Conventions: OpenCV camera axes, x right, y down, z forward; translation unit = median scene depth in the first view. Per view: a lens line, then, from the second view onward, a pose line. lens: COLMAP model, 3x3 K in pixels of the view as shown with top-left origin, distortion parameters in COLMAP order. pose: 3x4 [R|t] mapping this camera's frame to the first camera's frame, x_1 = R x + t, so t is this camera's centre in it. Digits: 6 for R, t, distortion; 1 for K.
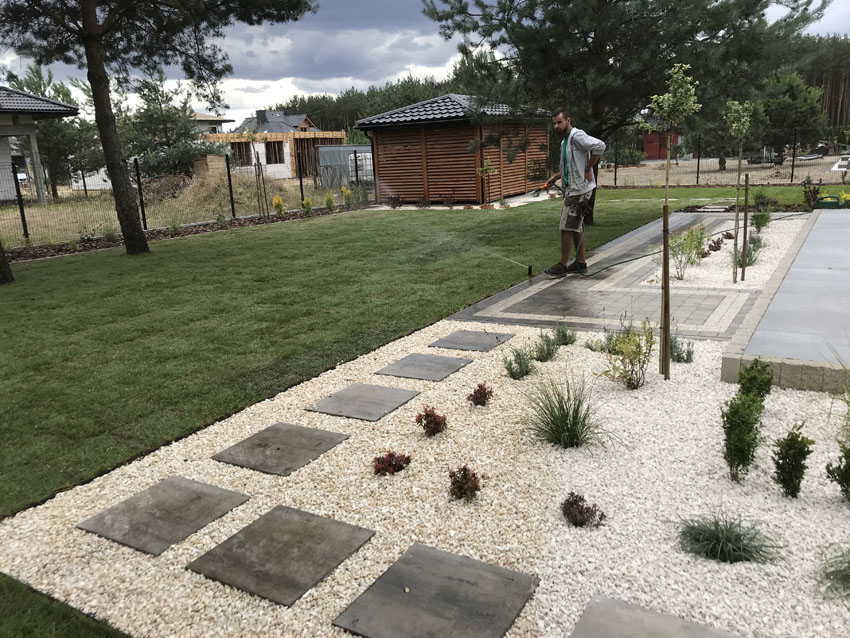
lens RADIAL K [[691.0, 0, 425.0], [0, 691.0, 319.0], [0, 0, 1]] dist [0.011259, -0.005366]
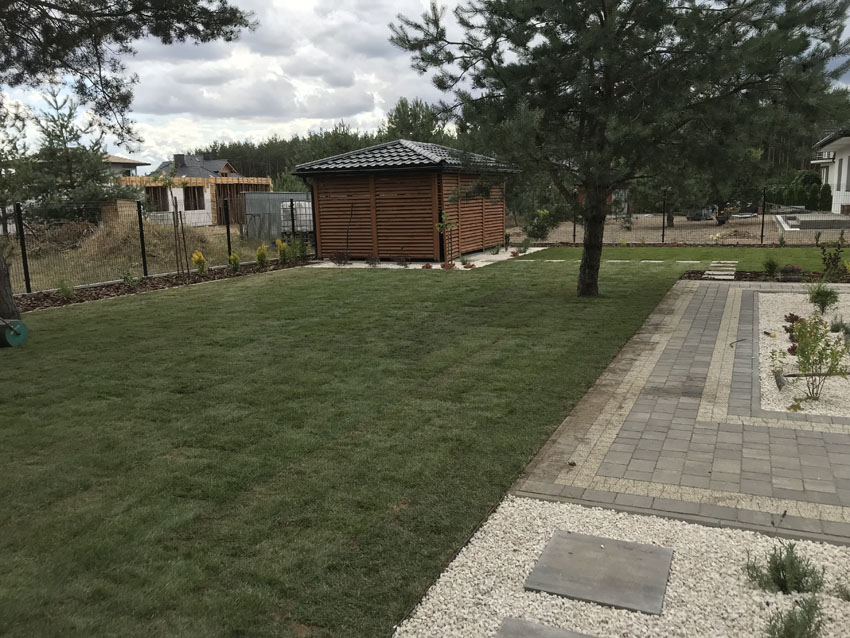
lens RADIAL K [[641.3, 0, 425.0], [0, 641.3, 319.0], [0, 0, 1]] dist [-0.001767, -0.003479]
pose [[0.990557, -0.003308, 0.137065, -0.042804], [0.010717, 0.998518, -0.053353, -0.043277], [-0.136685, 0.054318, 0.989124, 0.168179]]
